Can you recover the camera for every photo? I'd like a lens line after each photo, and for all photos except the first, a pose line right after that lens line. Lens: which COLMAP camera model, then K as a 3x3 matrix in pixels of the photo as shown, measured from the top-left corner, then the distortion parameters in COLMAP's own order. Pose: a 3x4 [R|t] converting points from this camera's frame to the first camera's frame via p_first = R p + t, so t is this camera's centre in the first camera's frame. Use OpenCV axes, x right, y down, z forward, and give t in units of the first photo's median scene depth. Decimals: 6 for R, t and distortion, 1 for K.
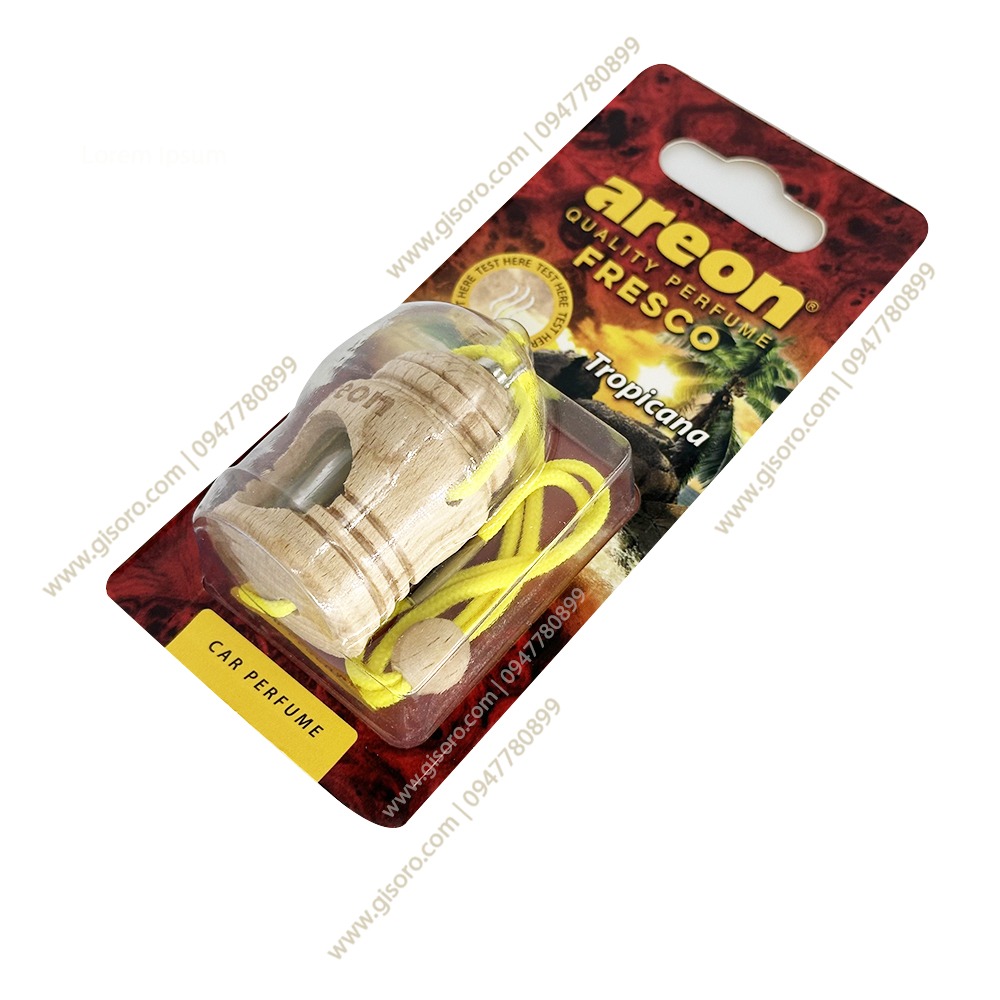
lens RADIAL K [[1764.5, 0, 521.2], [0, 1764.5, 496.8], [0, 0, 1]] dist [0.144177, -0.030076]
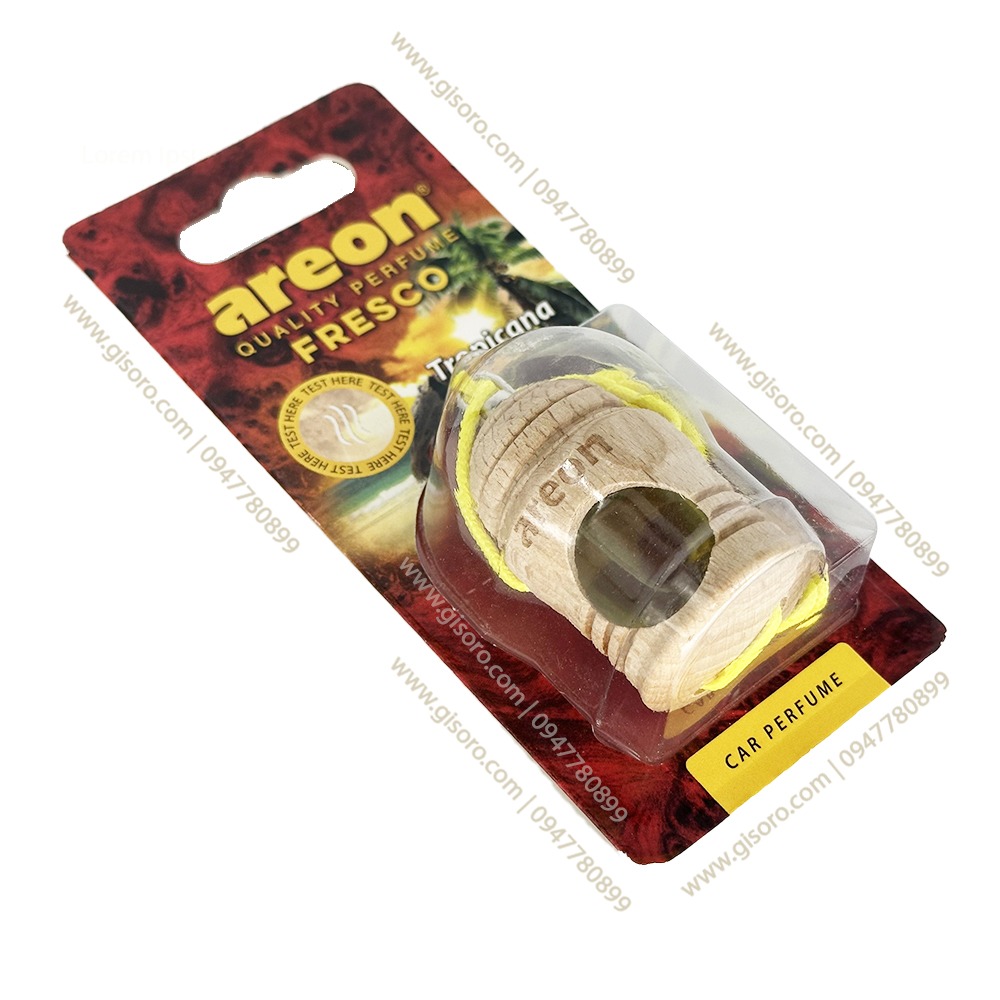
lens RADIAL K [[1764.5, 0, 521.2], [0, 1764.5, 496.8], [0, 0, 1]] dist [0.144177, -0.030076]
pose [[0.141928, -0.778823, 0.610976, -0.566649], [0.821739, 0.436834, 0.365952, -0.347796], [-0.551906, 0.450124, 0.701988, 0.341868]]
